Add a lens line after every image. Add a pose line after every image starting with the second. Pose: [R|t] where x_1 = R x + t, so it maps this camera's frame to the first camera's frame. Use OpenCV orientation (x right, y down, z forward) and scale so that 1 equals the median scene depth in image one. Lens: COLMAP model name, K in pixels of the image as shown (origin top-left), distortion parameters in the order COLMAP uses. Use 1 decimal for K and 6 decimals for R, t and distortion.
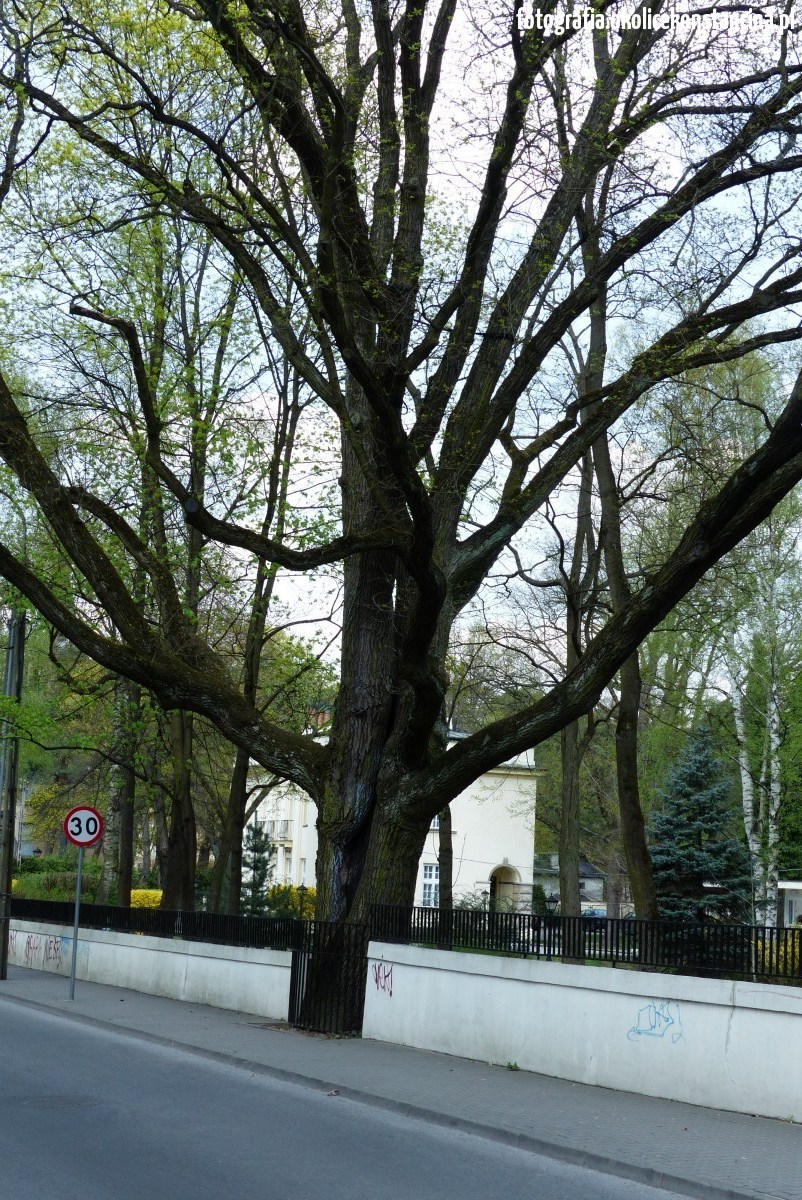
lens RADIAL K [[1847.5, 0, 401.0], [0, 1847.5, 600.0], [0, 0, 1]] dist [-0.017924, -0.054348]
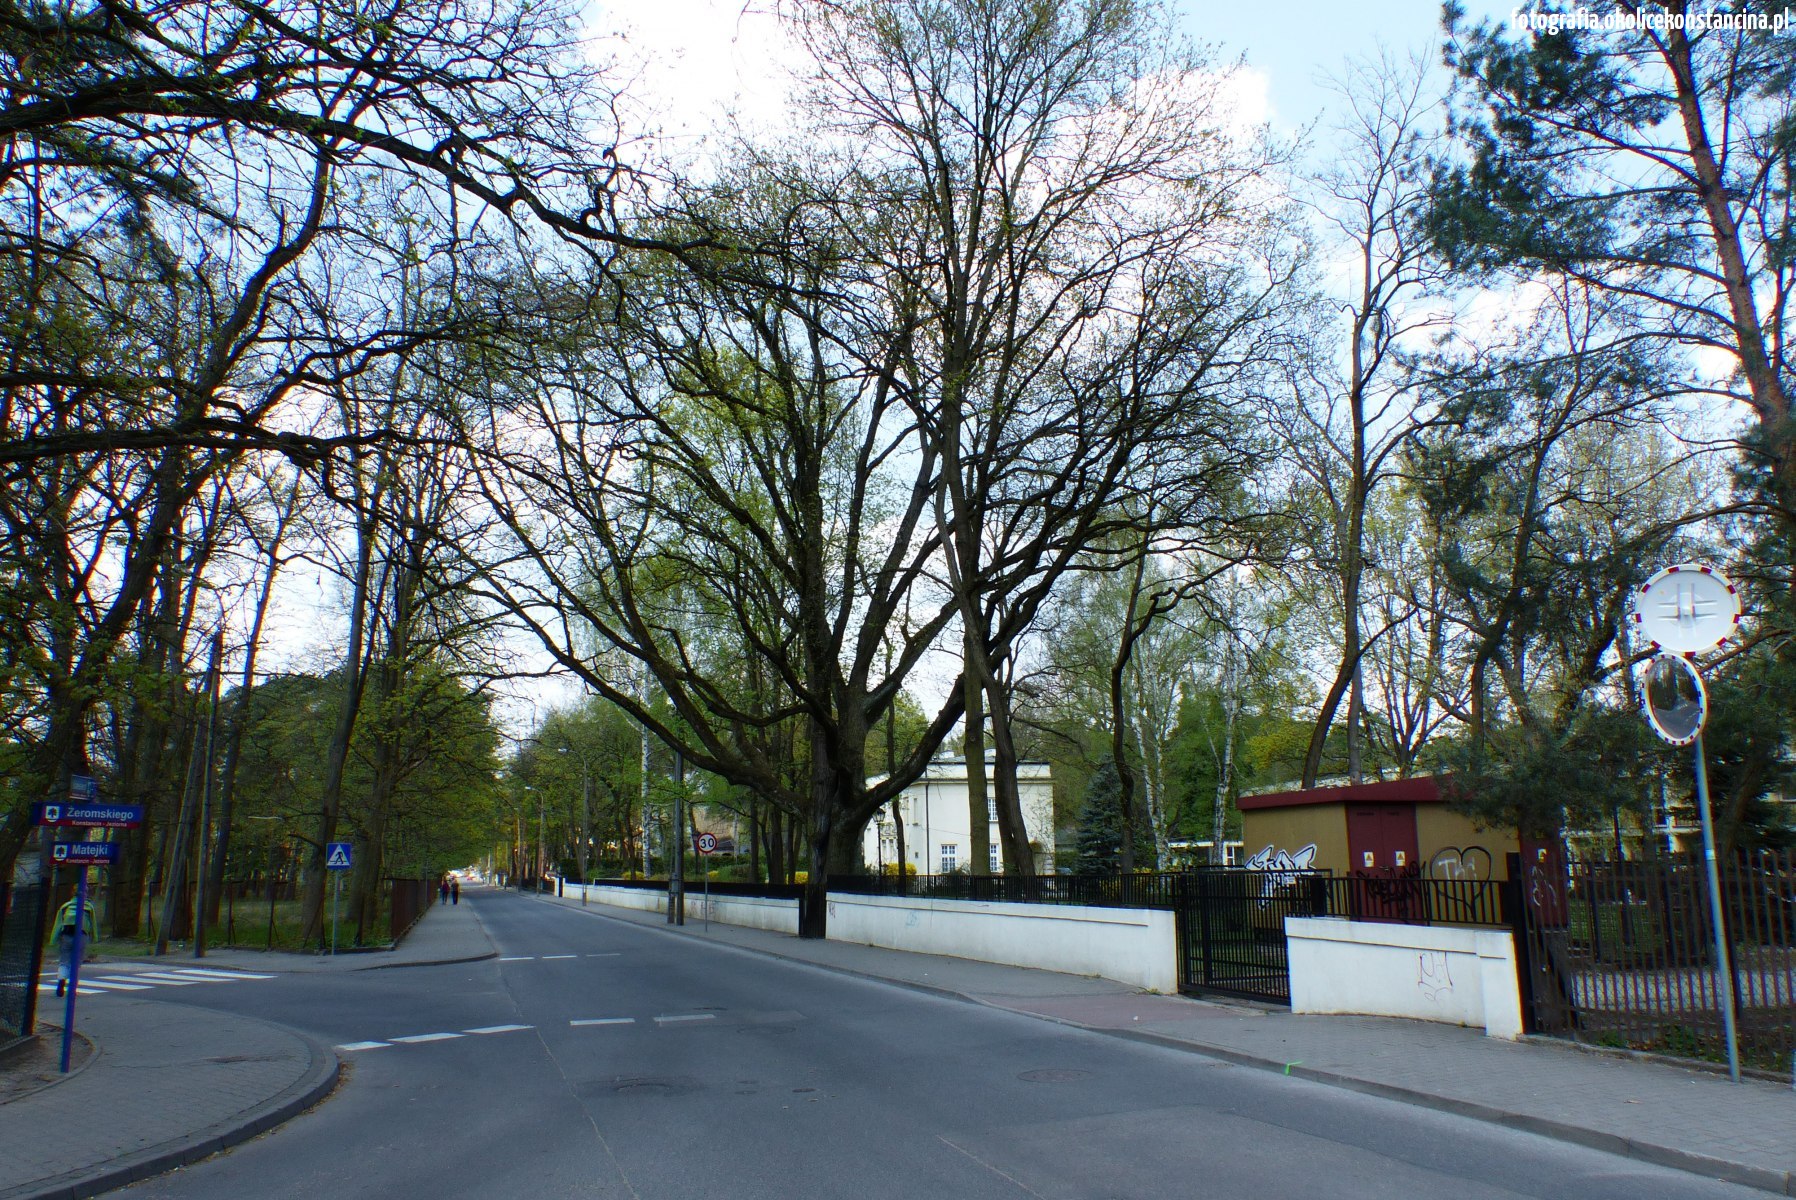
lens RADIAL K [[1358.8, 0, 898.0], [0, 1358.8, 600.0], [0, 0, 1]] dist [-0.040877, 0.034958]
pose [[0.991196, -0.080920, -0.104794, 0.204891], [0.077077, 0.996213, -0.040227, -0.062392], [0.107652, 0.031795, 0.993680, -0.428785]]
